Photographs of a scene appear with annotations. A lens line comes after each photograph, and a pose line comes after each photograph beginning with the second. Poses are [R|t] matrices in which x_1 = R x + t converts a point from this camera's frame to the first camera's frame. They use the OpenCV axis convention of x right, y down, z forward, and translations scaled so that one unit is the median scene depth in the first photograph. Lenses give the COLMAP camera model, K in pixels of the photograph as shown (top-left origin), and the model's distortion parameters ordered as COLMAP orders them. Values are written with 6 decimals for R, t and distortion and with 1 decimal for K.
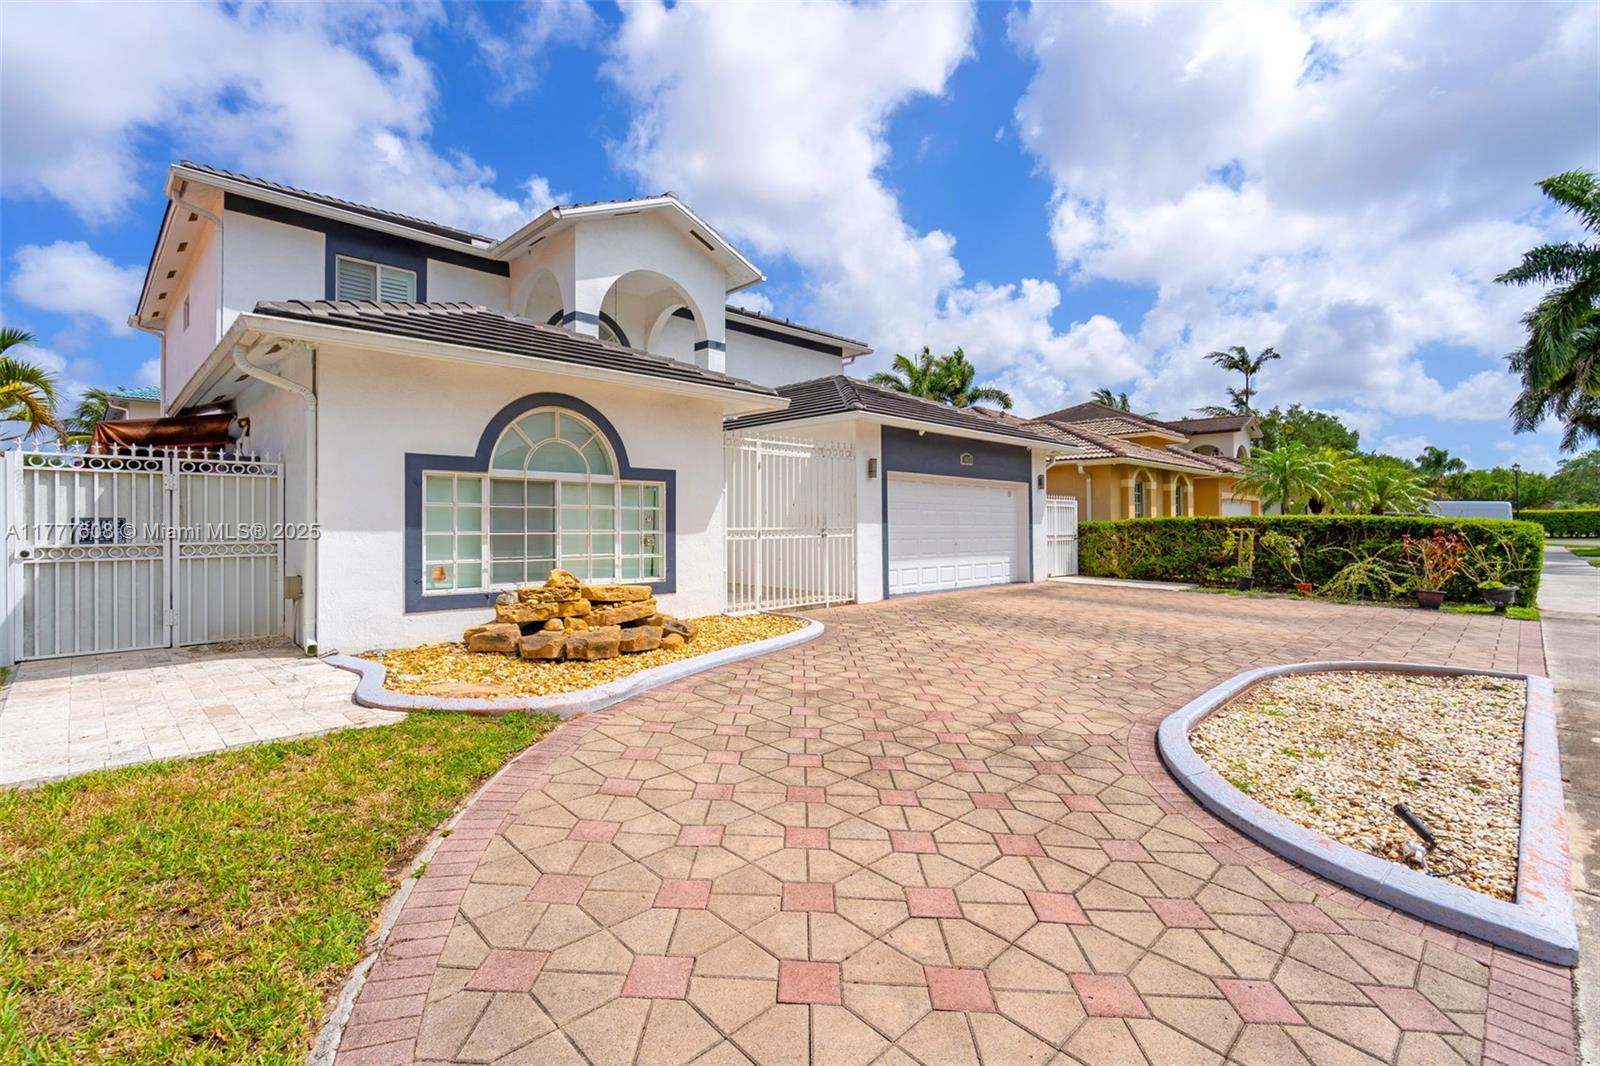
lens RADIAL K [[723.7, 0, 802.3], [0, 723.7, 531.1], [0, 0, 1]] dist [-0.001168, -0.000203]
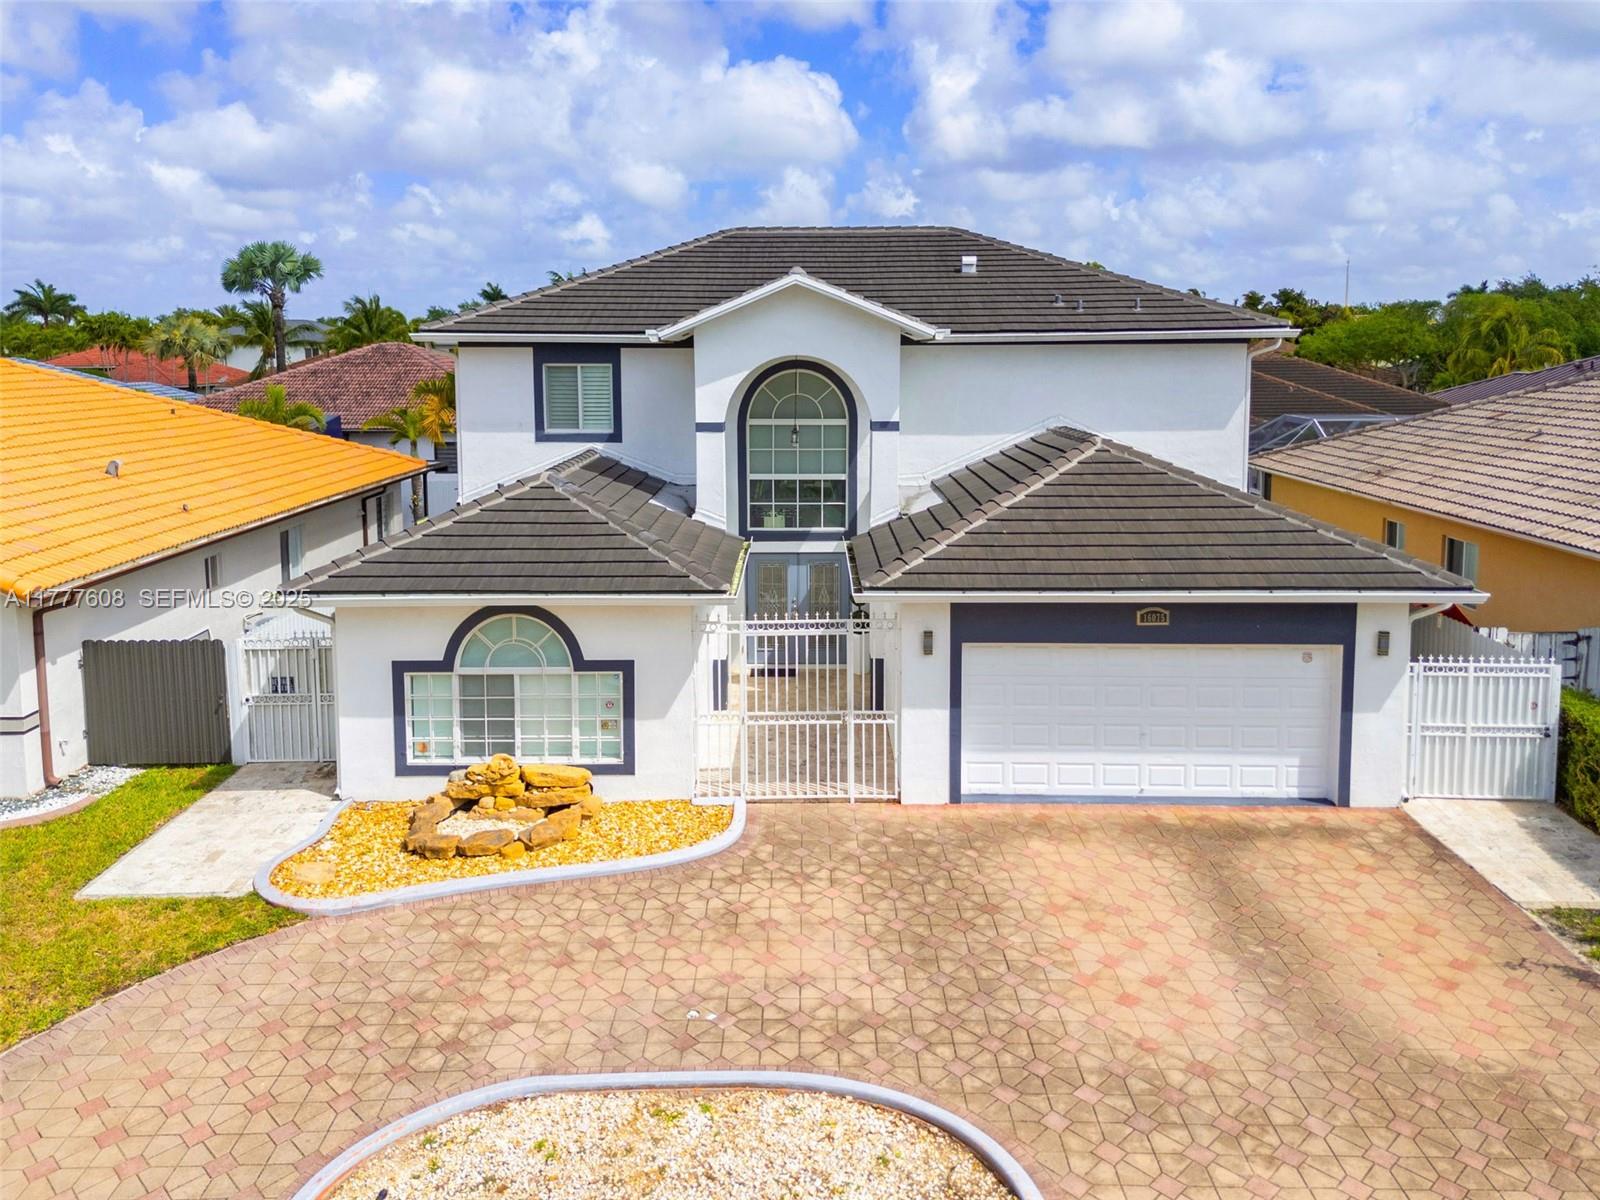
lens RADIAL K [[1198.9, 0, 794.2], [0, 1198.9, 596.3], [0, 0, 1]] dist [0.050856, -0.006267]
pose [[0.700789, 0.145257, -0.698424, 1.402813], [0.001497, 0.978748, 0.205060, -0.631534], [0.713367, -0.144749, 0.685678, 0.017378]]
